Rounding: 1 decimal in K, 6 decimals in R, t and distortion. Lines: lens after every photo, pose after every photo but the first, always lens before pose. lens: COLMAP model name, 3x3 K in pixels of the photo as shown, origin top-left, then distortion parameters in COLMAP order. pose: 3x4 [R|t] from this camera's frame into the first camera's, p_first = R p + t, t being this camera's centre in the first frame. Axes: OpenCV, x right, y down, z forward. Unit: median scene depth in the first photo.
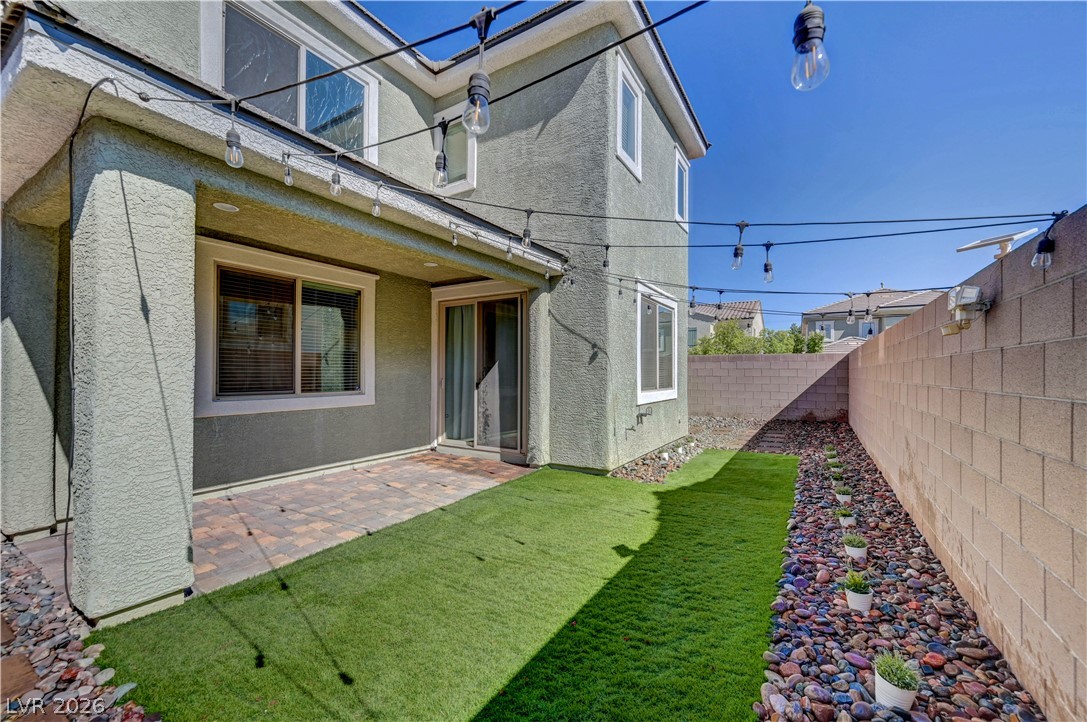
lens RADIAL K [[430.8, 0, 540.7], [0, 430.8, 372.2], [0, 0, 1]] dist [0.000517, 0.000135]
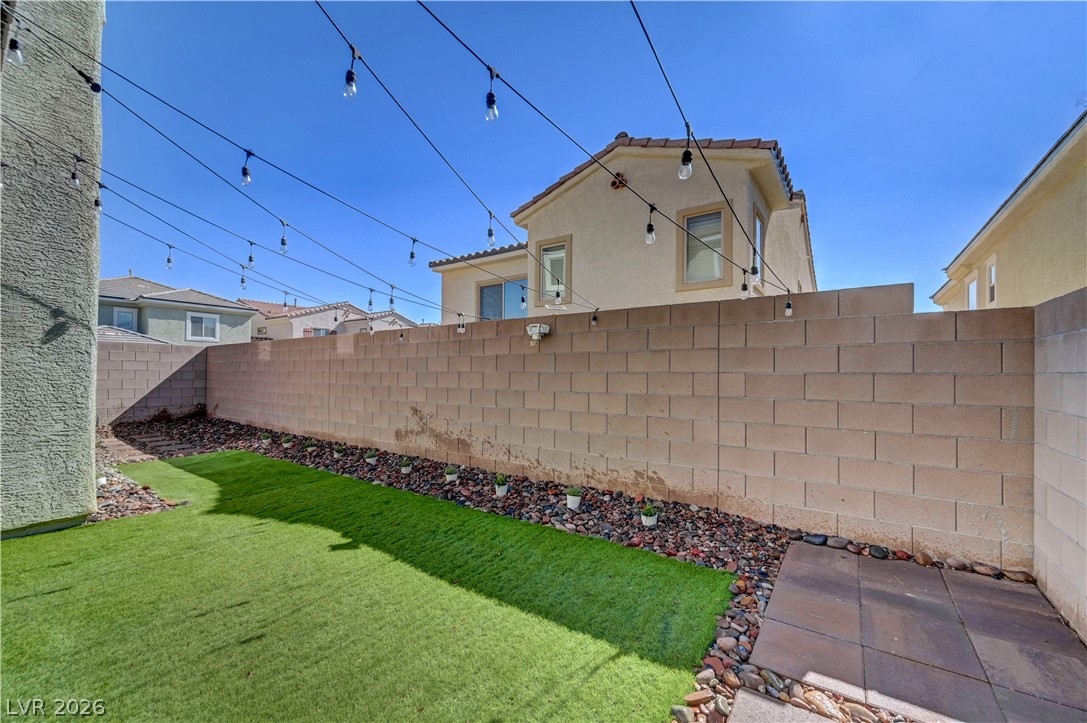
lens RADIAL K [[434.7, 0, 549.5], [0, 434.7, 369.1], [0, 0, 1]] dist [0.001088, 0.000632]
pose [[0.056468, 0.006234, 0.998385, -0.481089], [-0.007841, 0.999952, -0.005801, 0.015628], [-0.998374, -0.007500, 0.056514, 0.320709]]
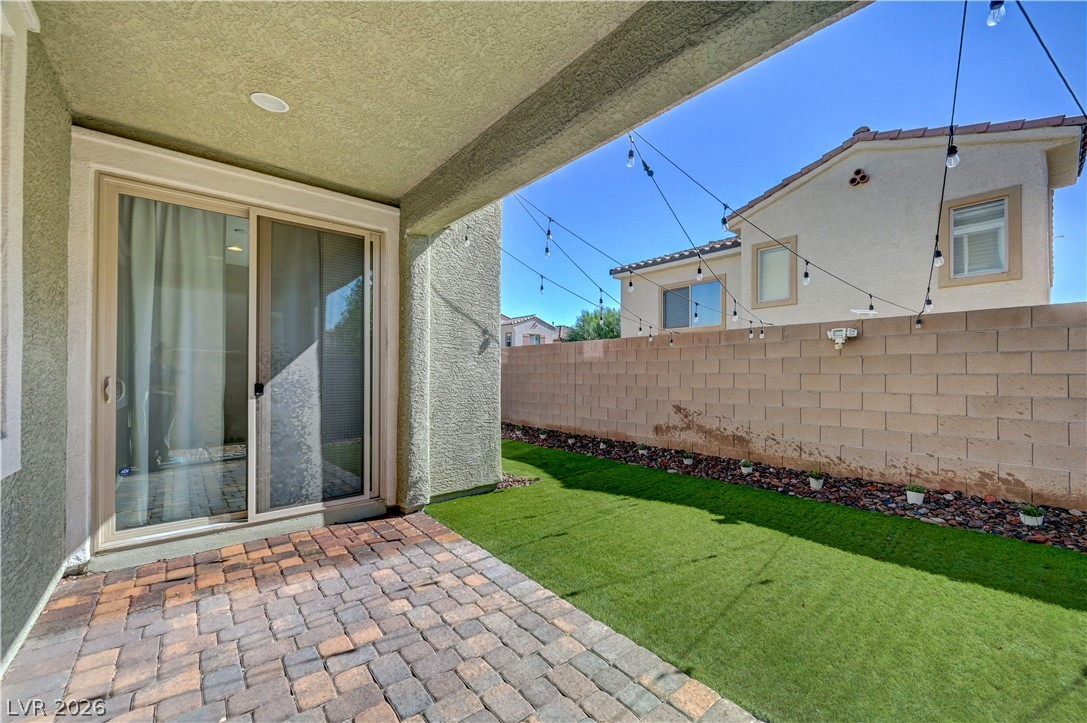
lens RADIAL K [[434.7, 0, 549.5], [0, 434.7, 369.1], [0, 0, 1]] dist [0.001088, 0.000632]
pose [[0.297074, 0.004585, 0.954843, -0.674052], [-0.002849, 0.999988, -0.003915, 0.011890], [-0.954850, -0.001557, 0.297084, 0.713924]]
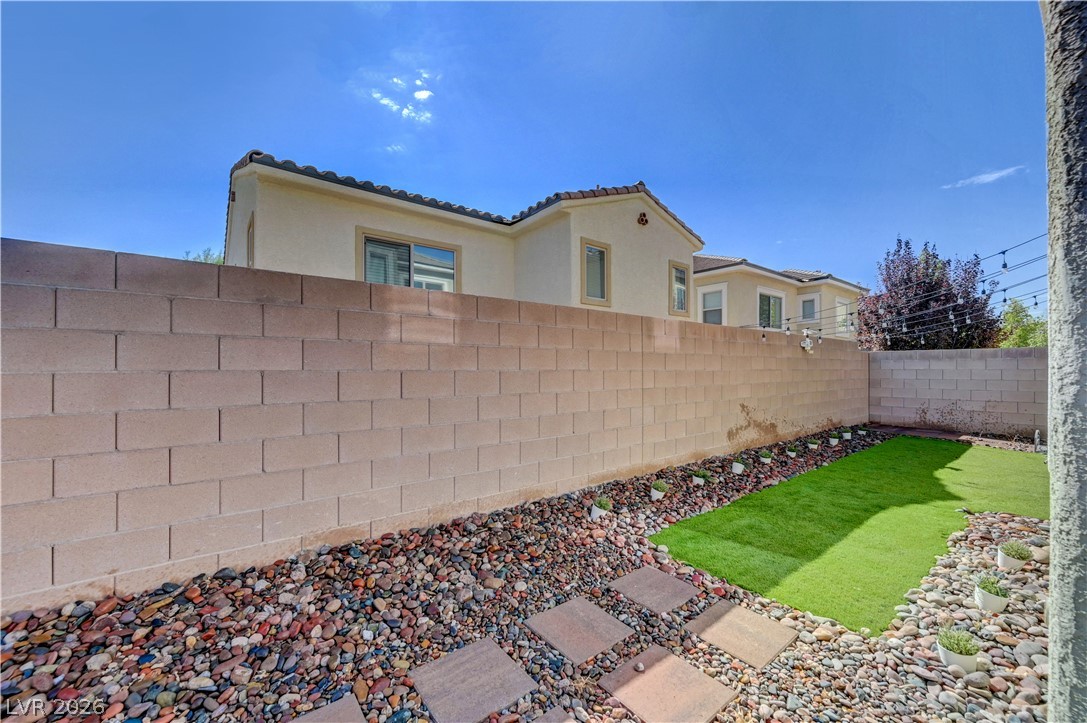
lens RADIAL K [[426.8, 0, 546.7], [0, 426.8, 362.6], [0, 0, 1]] dist [-0.000173, 0.000375]
pose [[-0.942536, -0.003358, 0.334089, 0.738925], [-0.007999, 0.999890, -0.012515, 0.017470], [-0.334010, -0.014468, -0.942459, 2.003474]]
